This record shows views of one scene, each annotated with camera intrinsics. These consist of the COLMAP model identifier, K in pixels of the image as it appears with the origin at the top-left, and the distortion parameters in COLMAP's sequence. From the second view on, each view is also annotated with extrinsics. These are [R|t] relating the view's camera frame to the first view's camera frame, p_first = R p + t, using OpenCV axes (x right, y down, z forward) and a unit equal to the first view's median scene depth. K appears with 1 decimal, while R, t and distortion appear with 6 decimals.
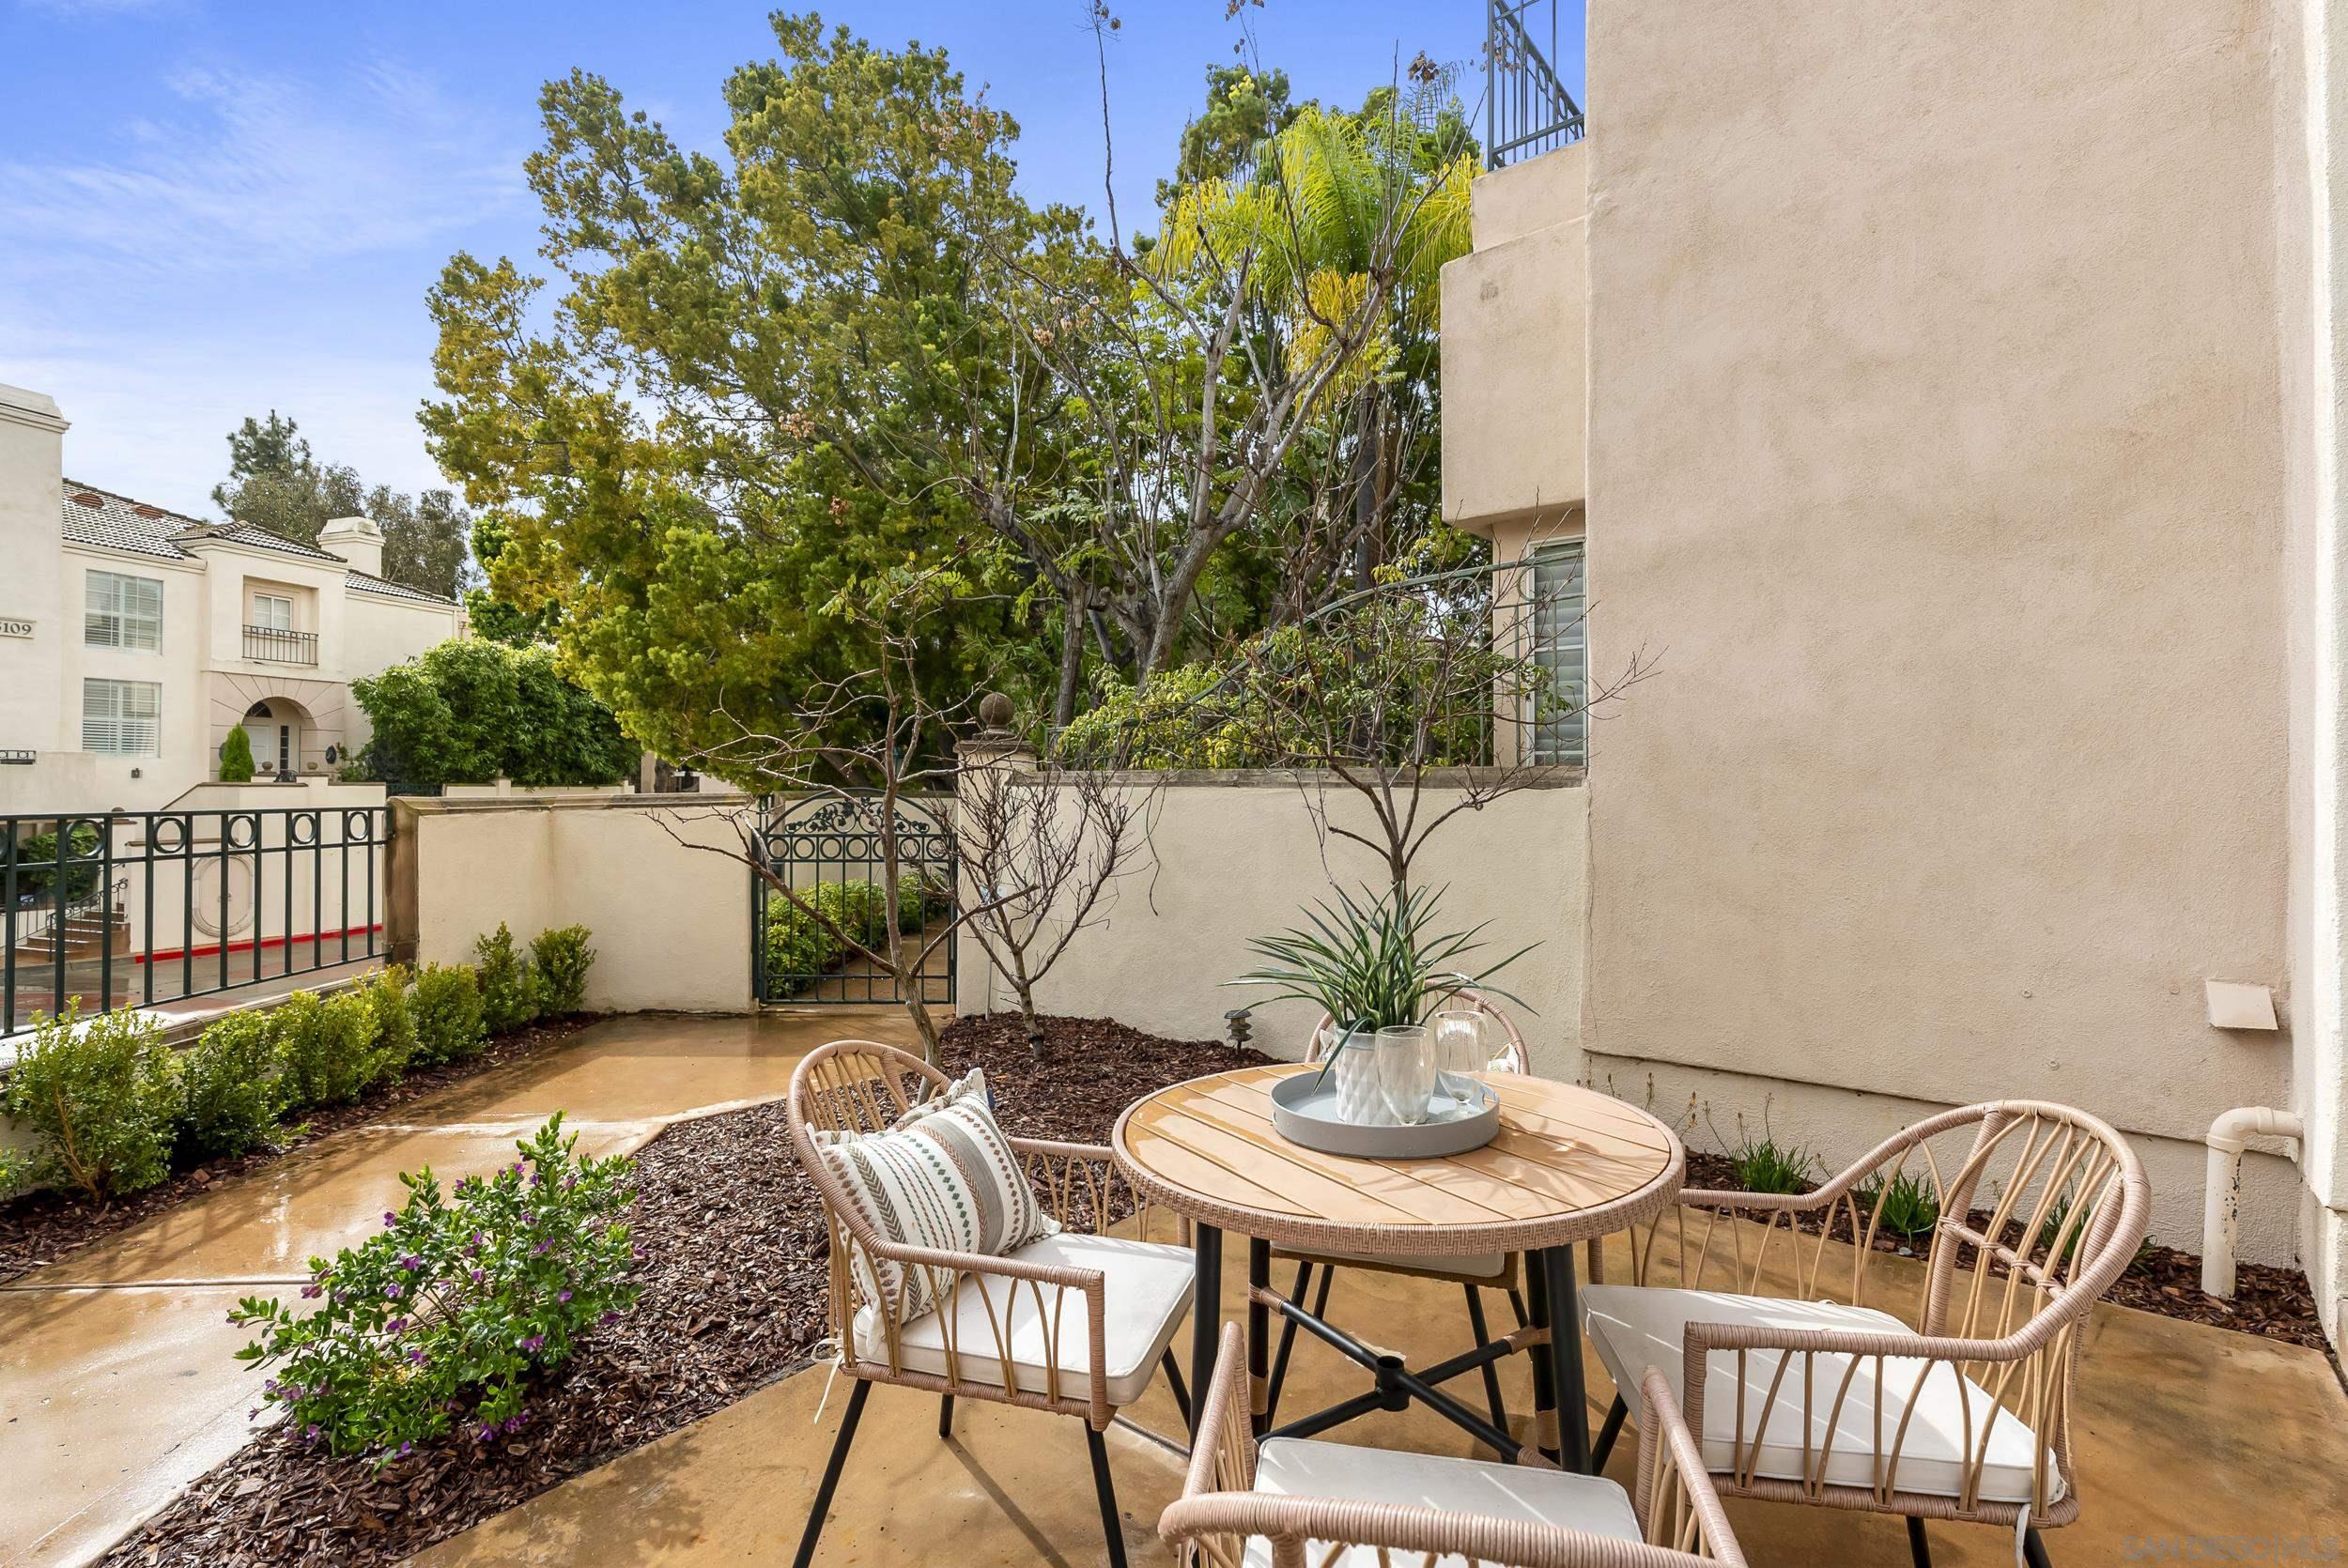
lens RADIAL K [[1065.8, 0, 1182.9], [0, 1065.8, 778.0], [0, 0, 1]] dist [-0.004853, 0.001804]
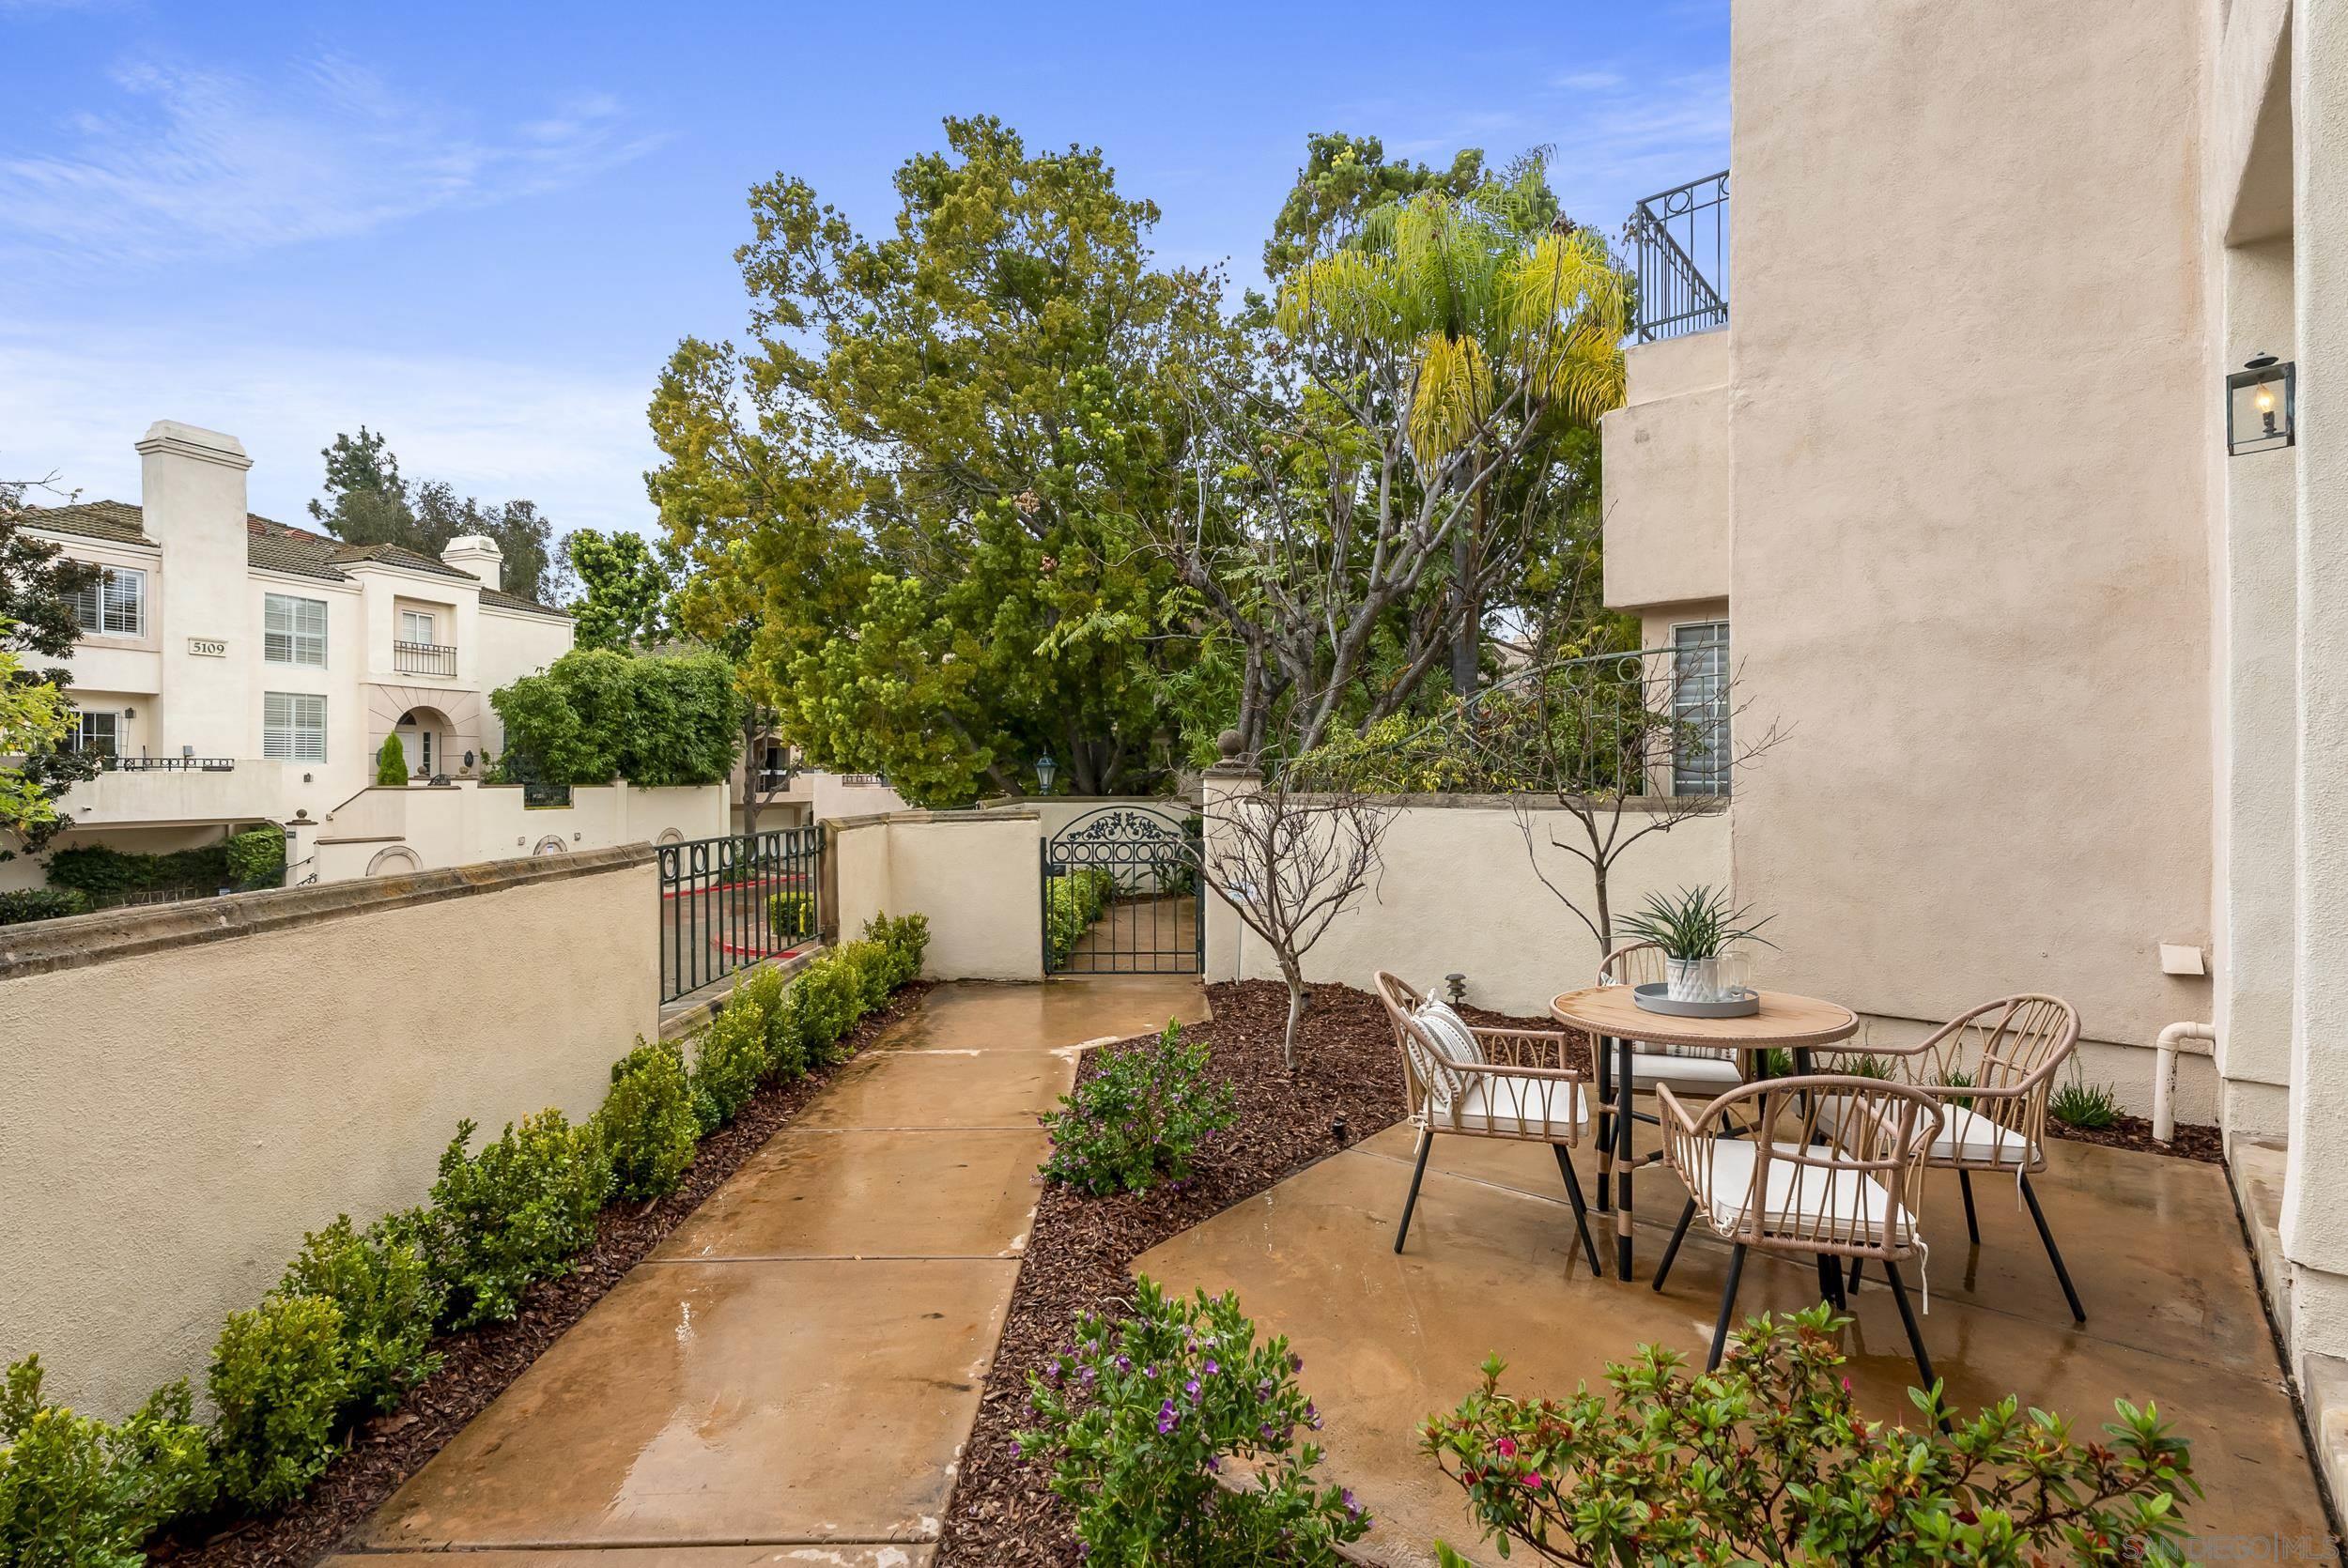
lens RADIAL K [[1065.8, 0, 1183.9], [0, 1065.8, 779.4], [0, 0, 1]] dist [-0.004853, 0.001804]
pose [[0.999558, -0.004980, -0.029294, -0.194392], [0.005259, 0.999941, 0.009487, -0.033724], [0.029245, -0.009637, 0.999526, -0.276146]]
